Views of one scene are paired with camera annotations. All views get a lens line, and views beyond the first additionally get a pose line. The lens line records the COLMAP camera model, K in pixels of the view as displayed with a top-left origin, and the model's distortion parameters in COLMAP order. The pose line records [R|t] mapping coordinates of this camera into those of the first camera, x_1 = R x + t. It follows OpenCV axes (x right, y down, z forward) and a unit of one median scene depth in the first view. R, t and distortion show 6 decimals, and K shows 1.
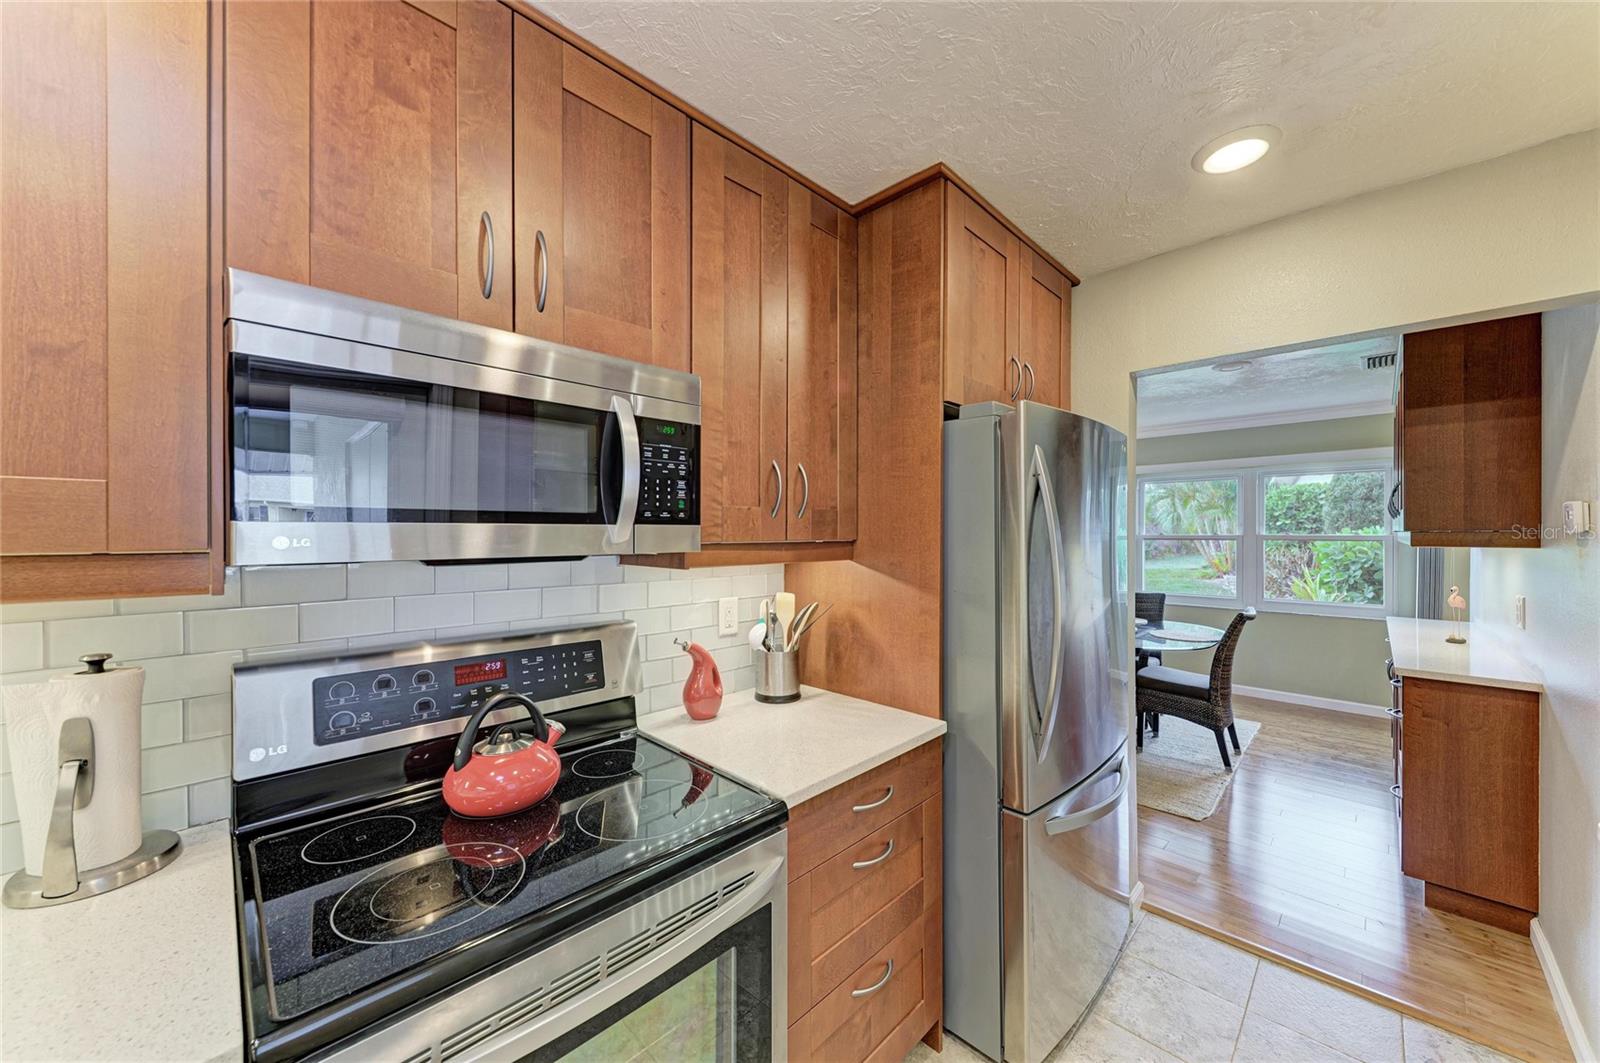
lens RADIAL K [[576.4, 0, 777.0], [0, 576.4, 532.5], [0, 0, 1]] dist [0.000543, -0.000060]
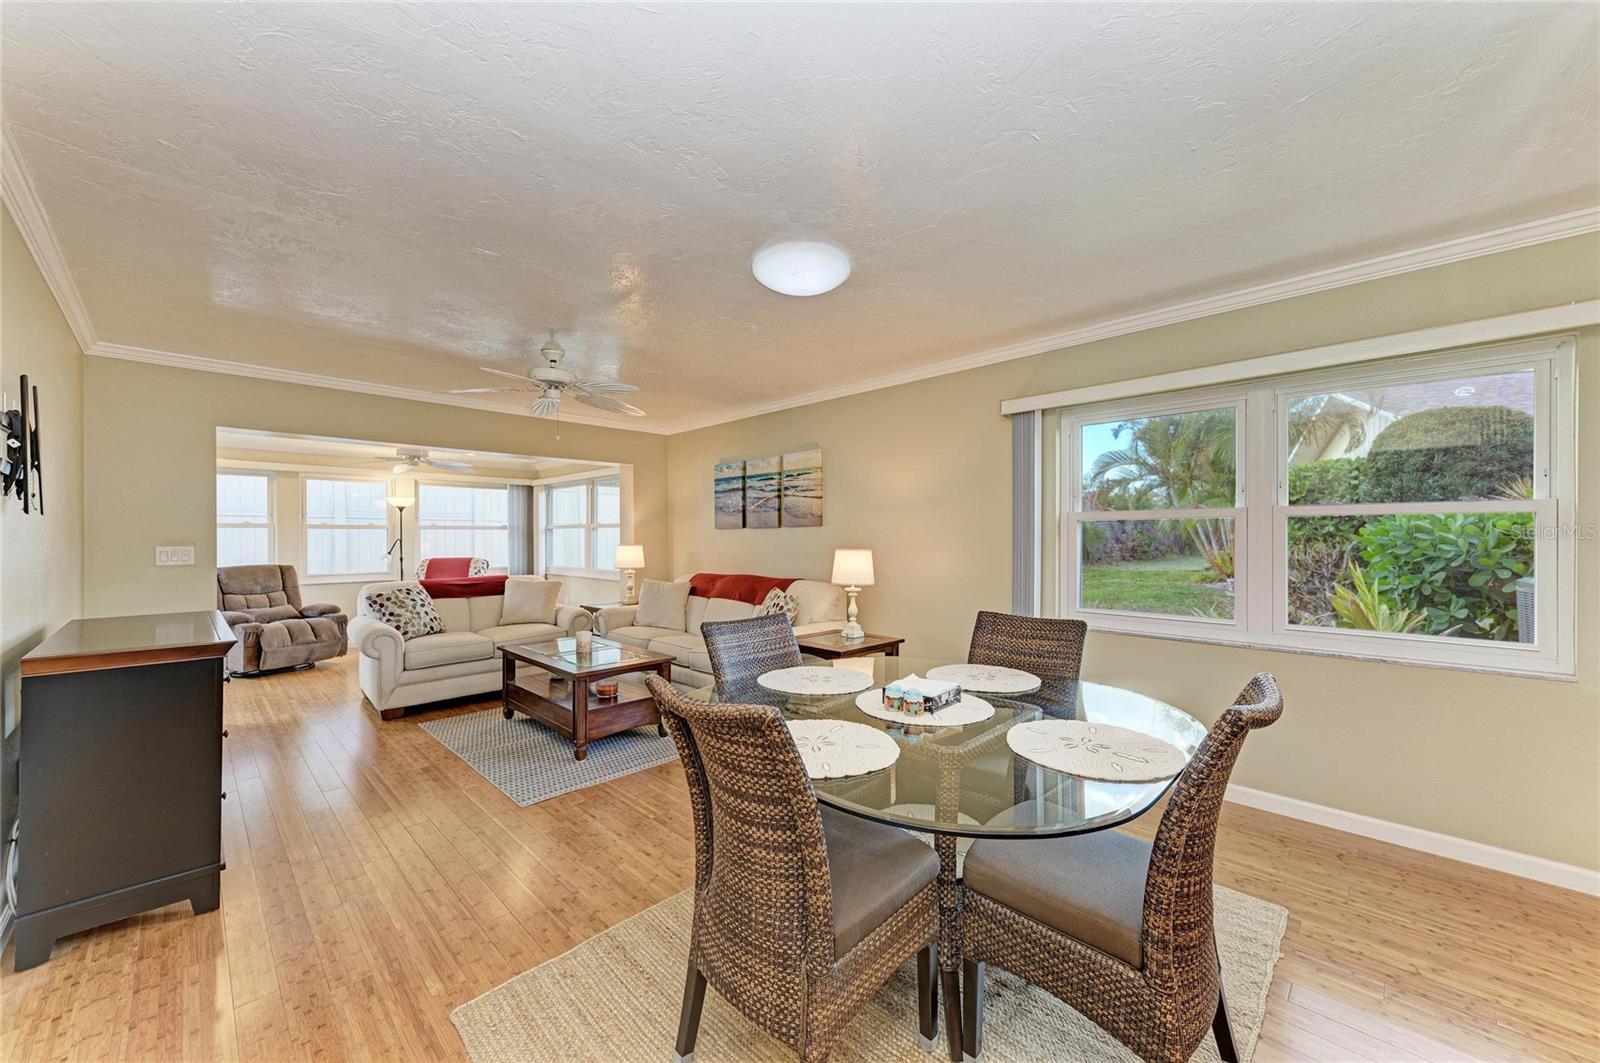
lens RADIAL K [[598.0, 0, 799.1], [0, 598.0, 533.2], [0, 0, 1]] dist [0.020730, -0.006797]
pose [[0.999416, -0.001639, 0.034125, 1.375935], [0.001701, 0.999997, -0.001800, 0.107706], [-0.034122, 0.001857, 0.999416, 1.680041]]
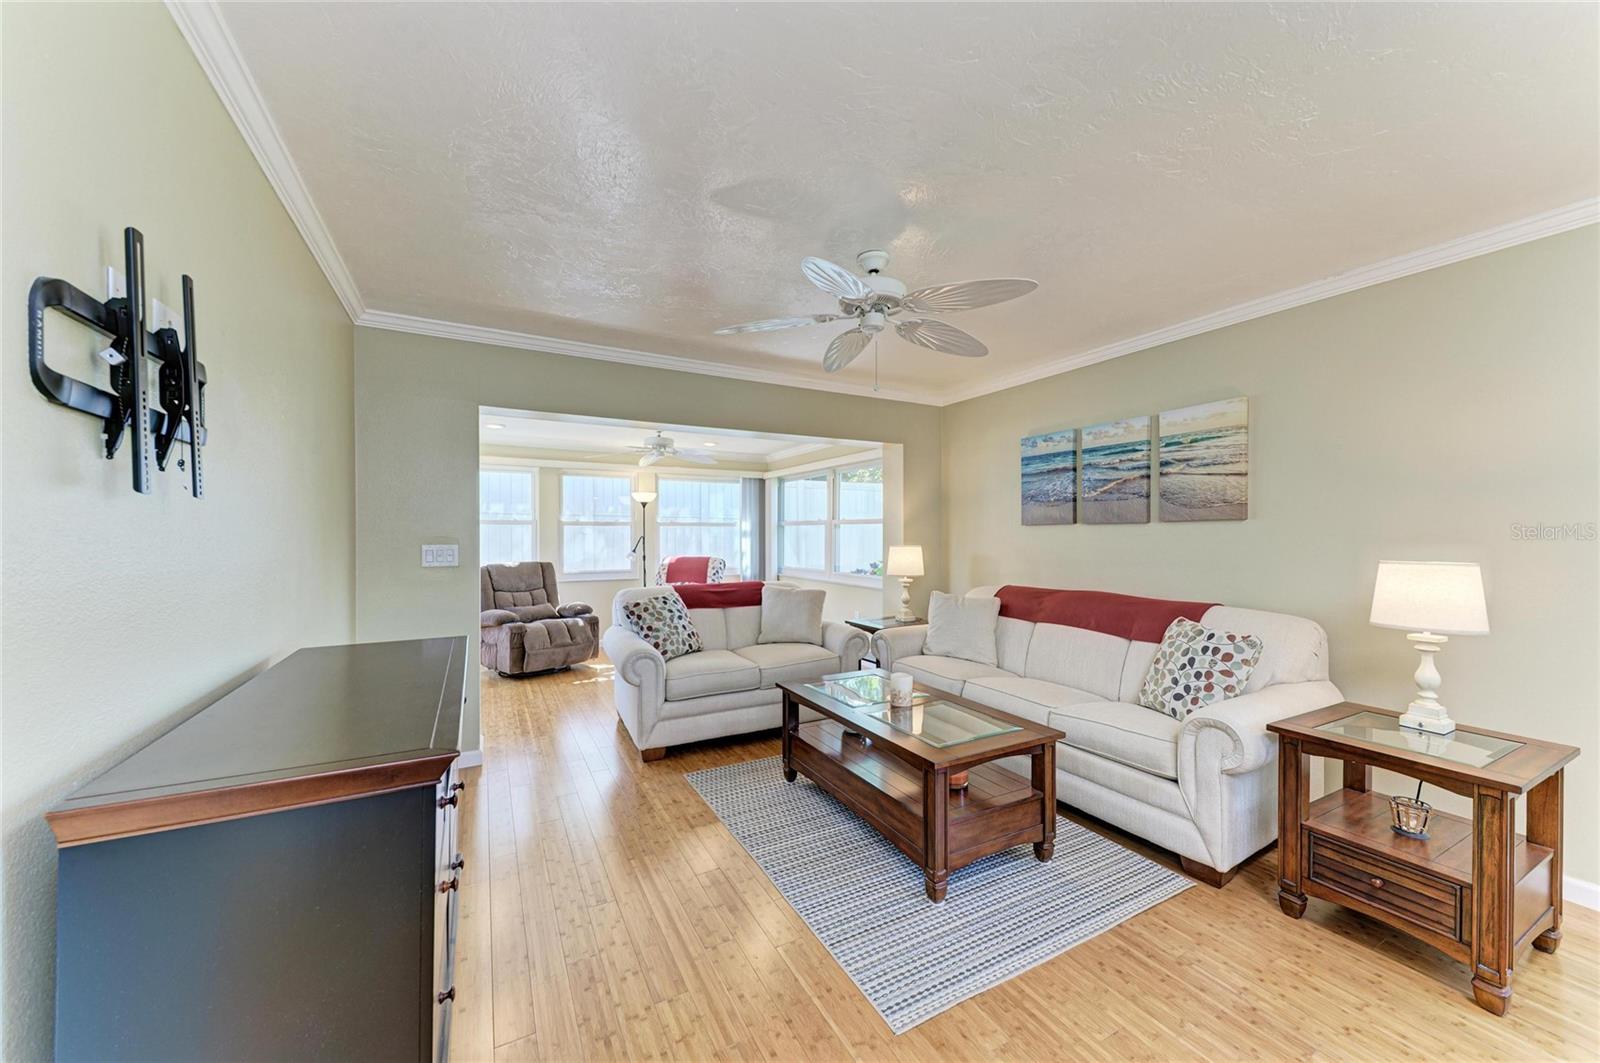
lens RADIAL K [[580.3, 0, 796.1], [0, 580.3, 535.8], [0, 0, 1]] dist [0.000641, 0.000030]
pose [[0.965214, 0.002745, -0.261447, 0.603299], [-0.001054, 0.999978, 0.006608, 0.105687], [0.261459, -0.006103, 0.965195, 2.674190]]
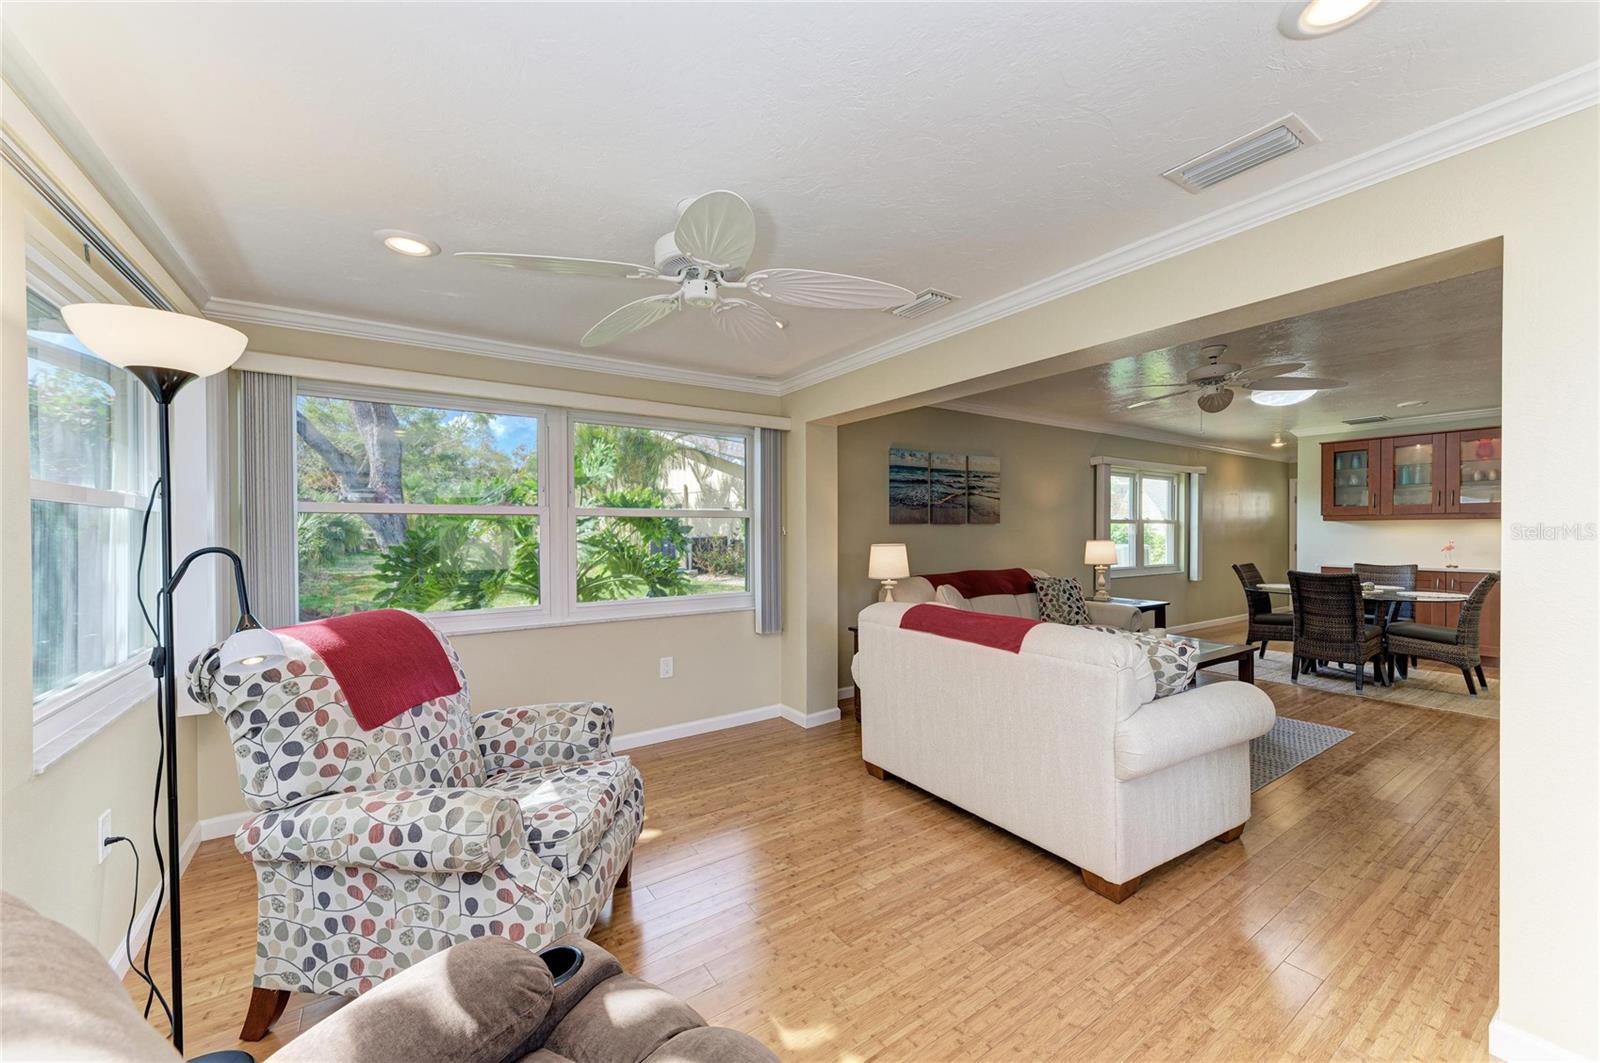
lens RADIAL K [[598.0, 0, 799.1], [0, 598.0, 533.2], [0, 0, 1]] dist [0.020730, -0.006797]
pose [[0.165832, -0.000203, 0.986154, -2.608777], [0.002268, 0.999997, -0.000175, 0.125484], [-0.986151, 0.002266, 0.165832, 5.777802]]
